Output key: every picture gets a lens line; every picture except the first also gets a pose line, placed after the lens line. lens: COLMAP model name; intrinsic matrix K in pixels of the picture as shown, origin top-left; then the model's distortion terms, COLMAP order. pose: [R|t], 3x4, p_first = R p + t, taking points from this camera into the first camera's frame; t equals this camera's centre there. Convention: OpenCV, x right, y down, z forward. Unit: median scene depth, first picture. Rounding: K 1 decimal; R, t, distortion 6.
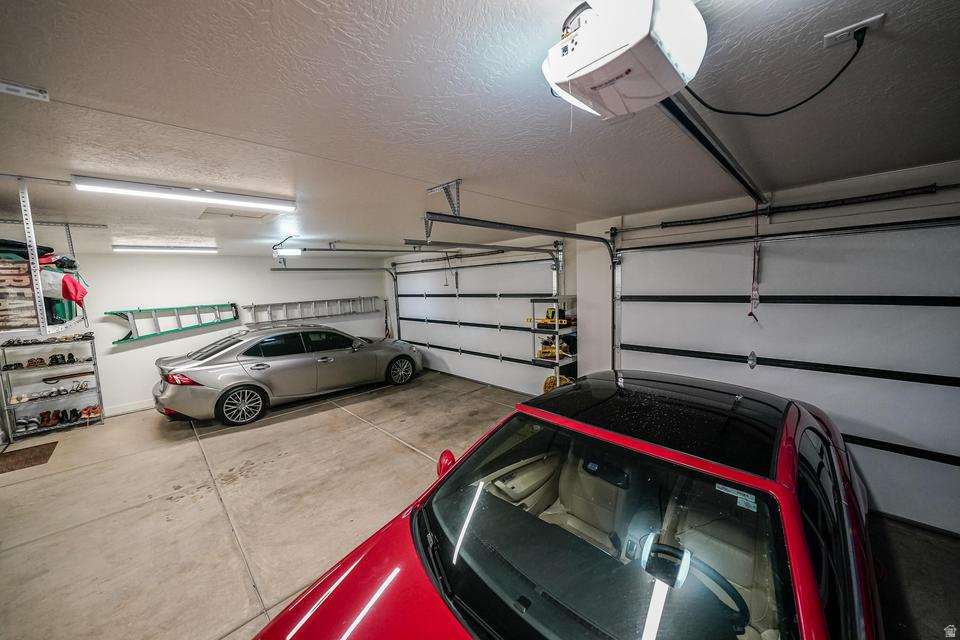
lens RADIAL K [[350.3, 0, 480.0], [0, 350.3, 320.0], [0, 0, 1]] dist [-0.002904, -0.000219]
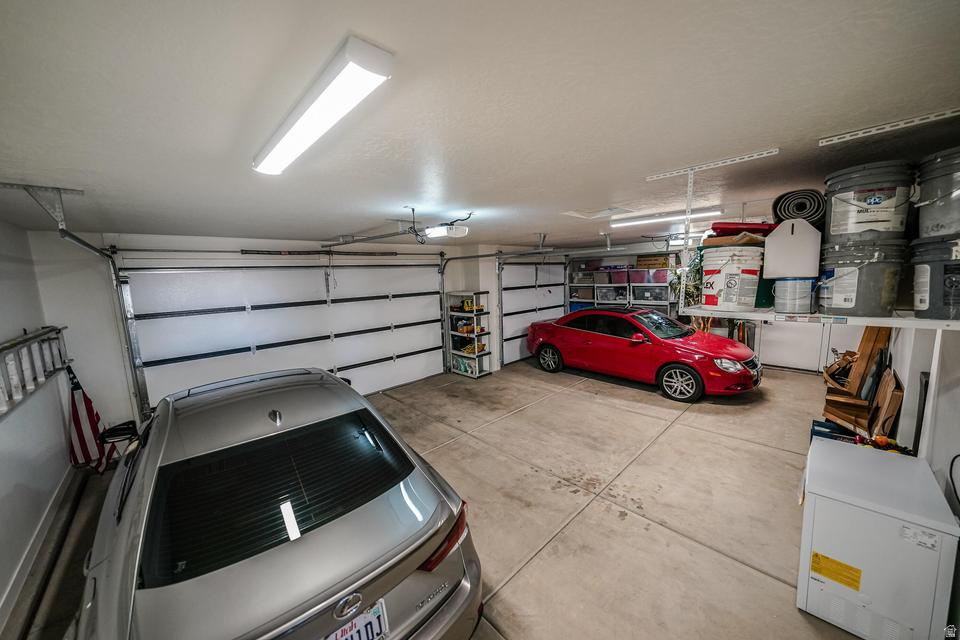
lens RADIAL K [[350.3, 0, 480.0], [0, 350.3, 320.0], [0, 0, 1]] dist [-0.002904, -0.000219]
pose [[-0.007499, -0.093384, 0.995602, -1.269133], [0.142320, 0.985395, 0.093498, -0.079765], [-0.989792, 0.142395, 0.005901, 0.973455]]
